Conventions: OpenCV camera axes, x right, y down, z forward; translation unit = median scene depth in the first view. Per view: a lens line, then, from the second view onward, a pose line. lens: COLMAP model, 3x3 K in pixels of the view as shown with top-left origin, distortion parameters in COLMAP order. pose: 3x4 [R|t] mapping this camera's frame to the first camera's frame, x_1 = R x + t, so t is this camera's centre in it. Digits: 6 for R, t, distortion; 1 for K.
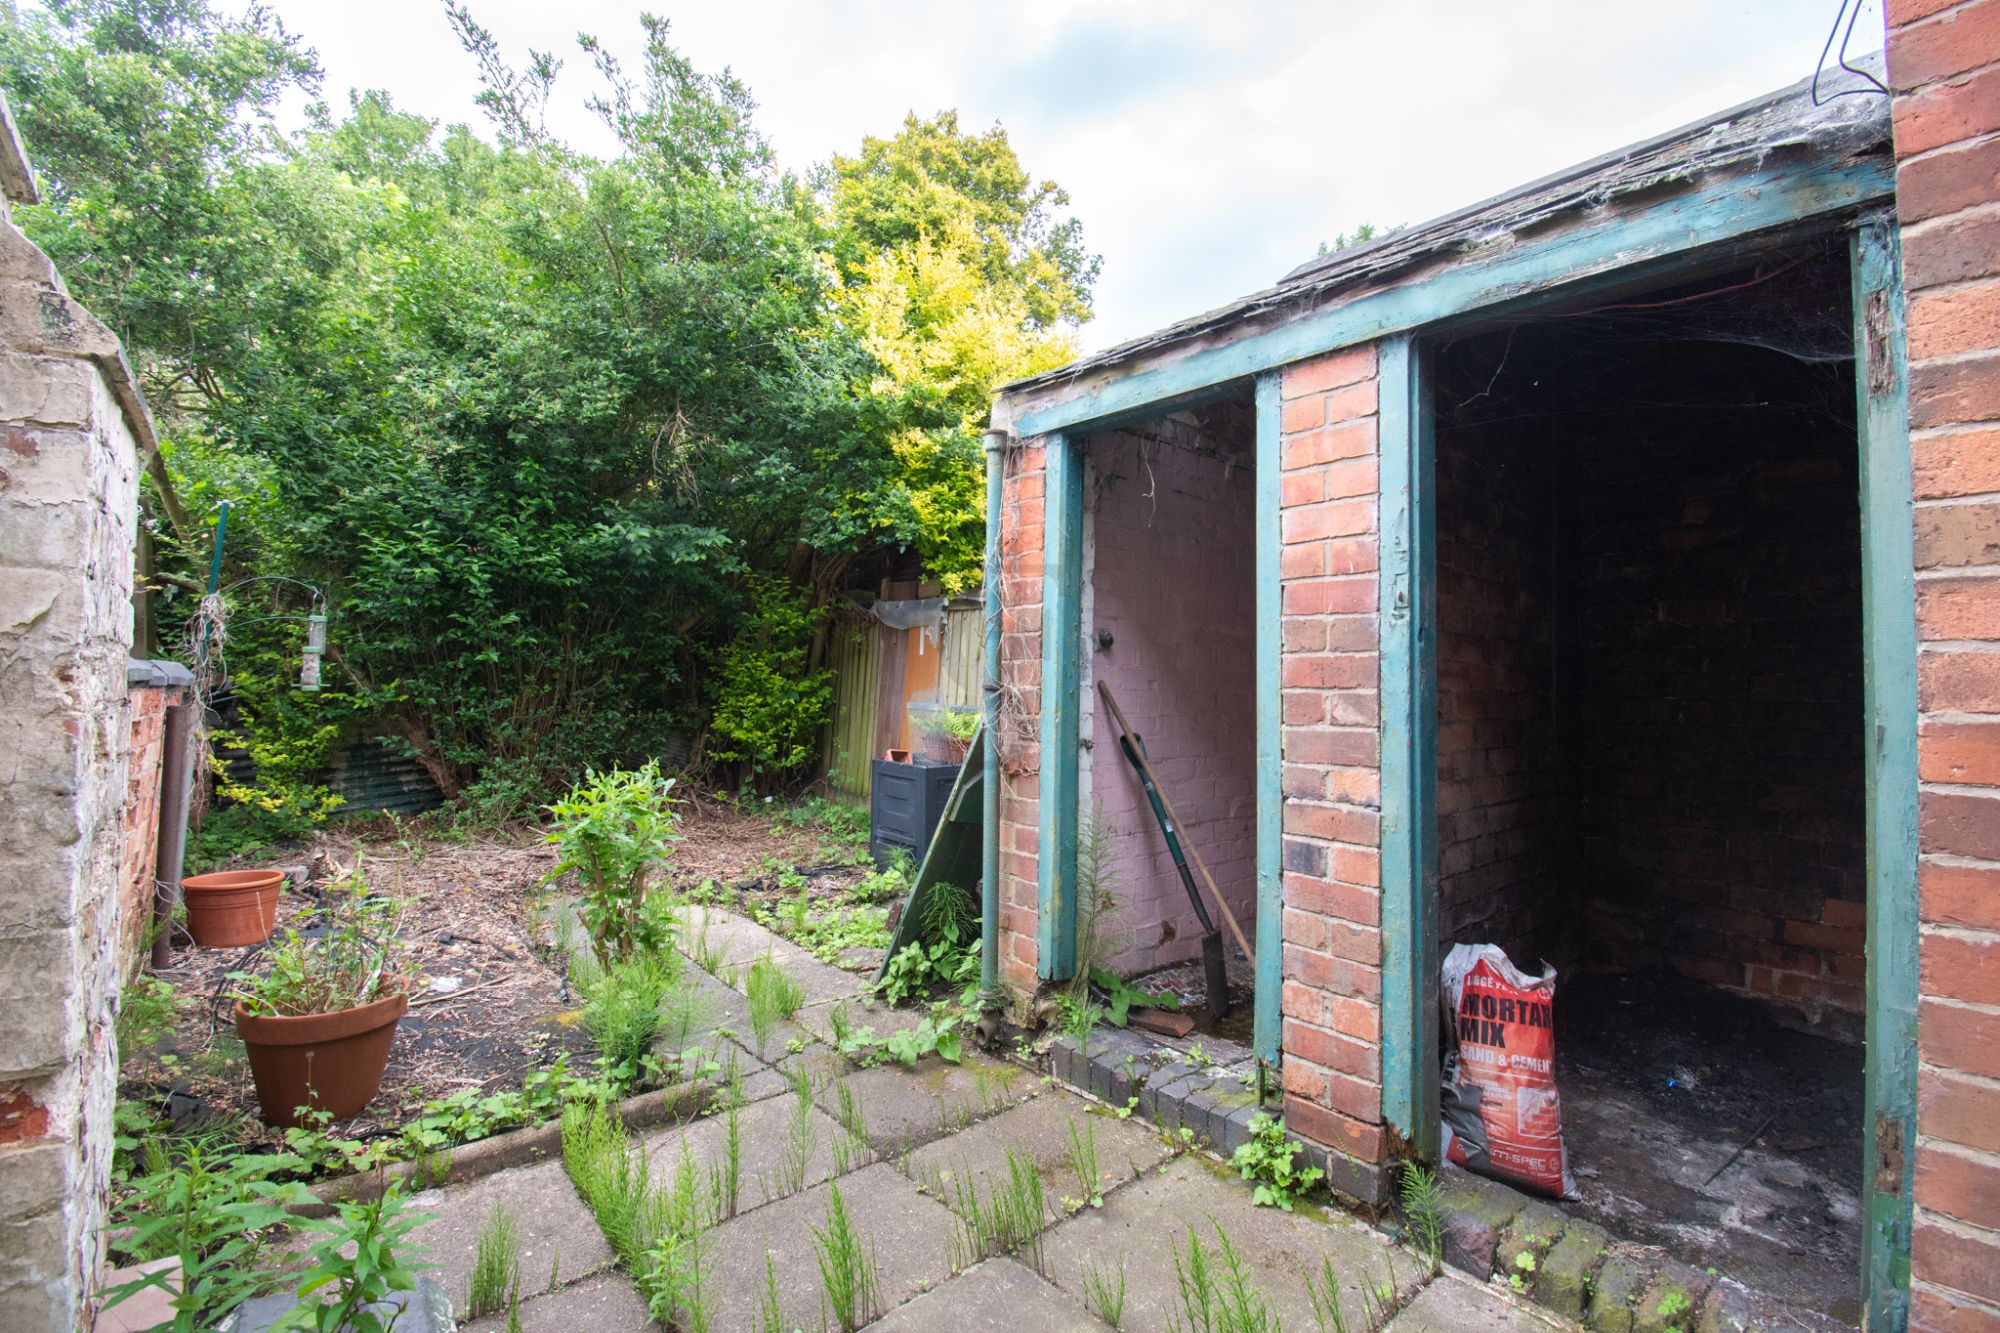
lens RADIAL K [[895.5, 0, 1001.8], [0, 895.5, 661.2], [0, 0, 1]] dist [0.035437, -0.032135]
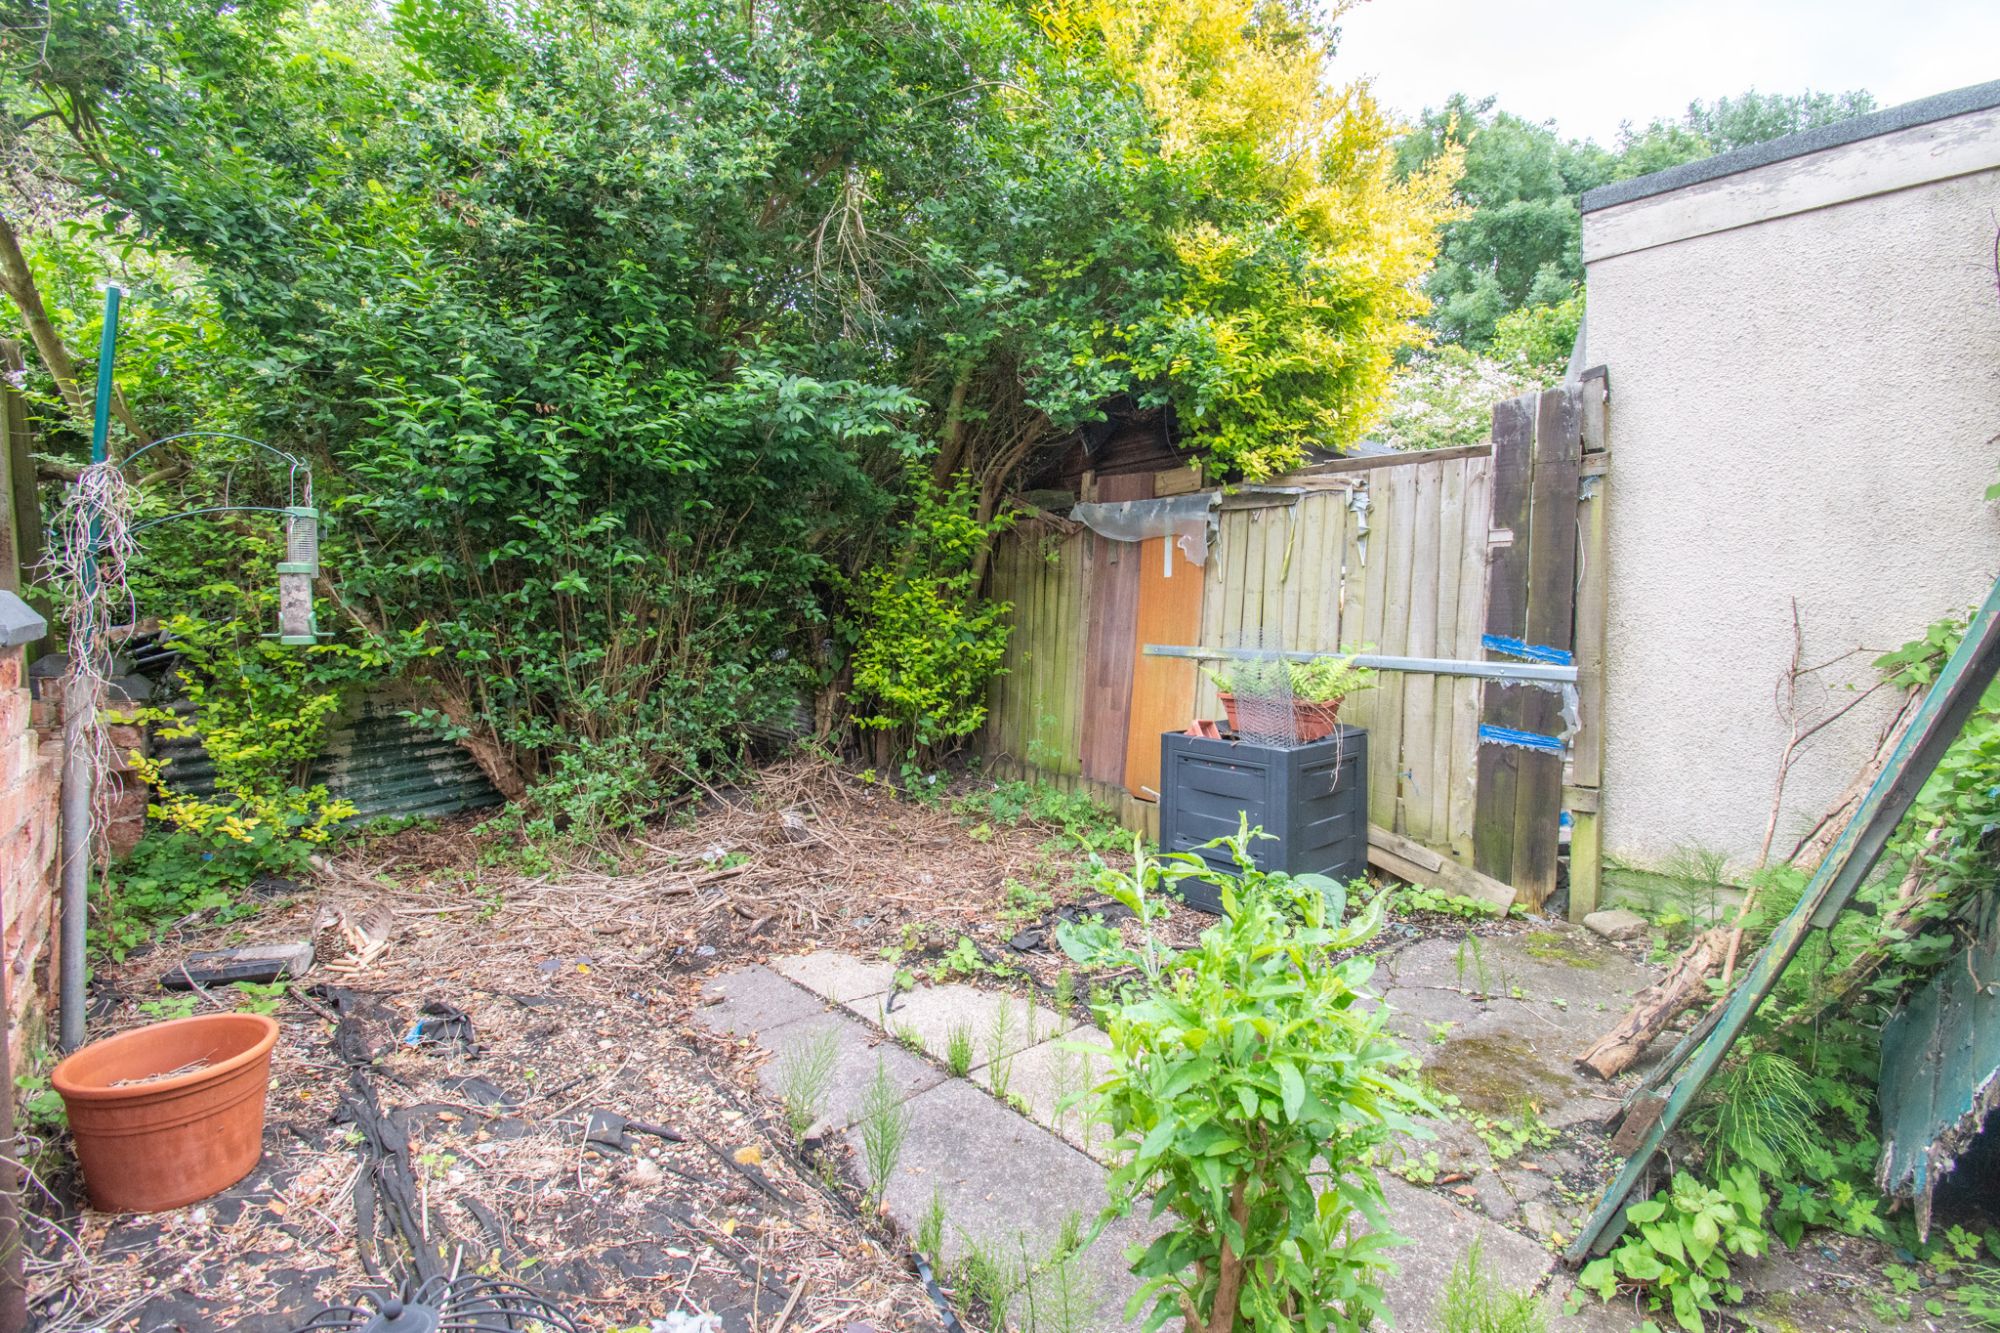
lens RADIAL K [[895.5, 0, 1001.8], [0, 895.5, 661.2], [0, 0, 1]] dist [0.035437, -0.032135]
pose [[0.999630, -0.015895, 0.022070, -0.273396], [0.014287, 0.997360, 0.071189, 0.007963], [-0.023143, -0.070848, 0.997219, 0.346226]]
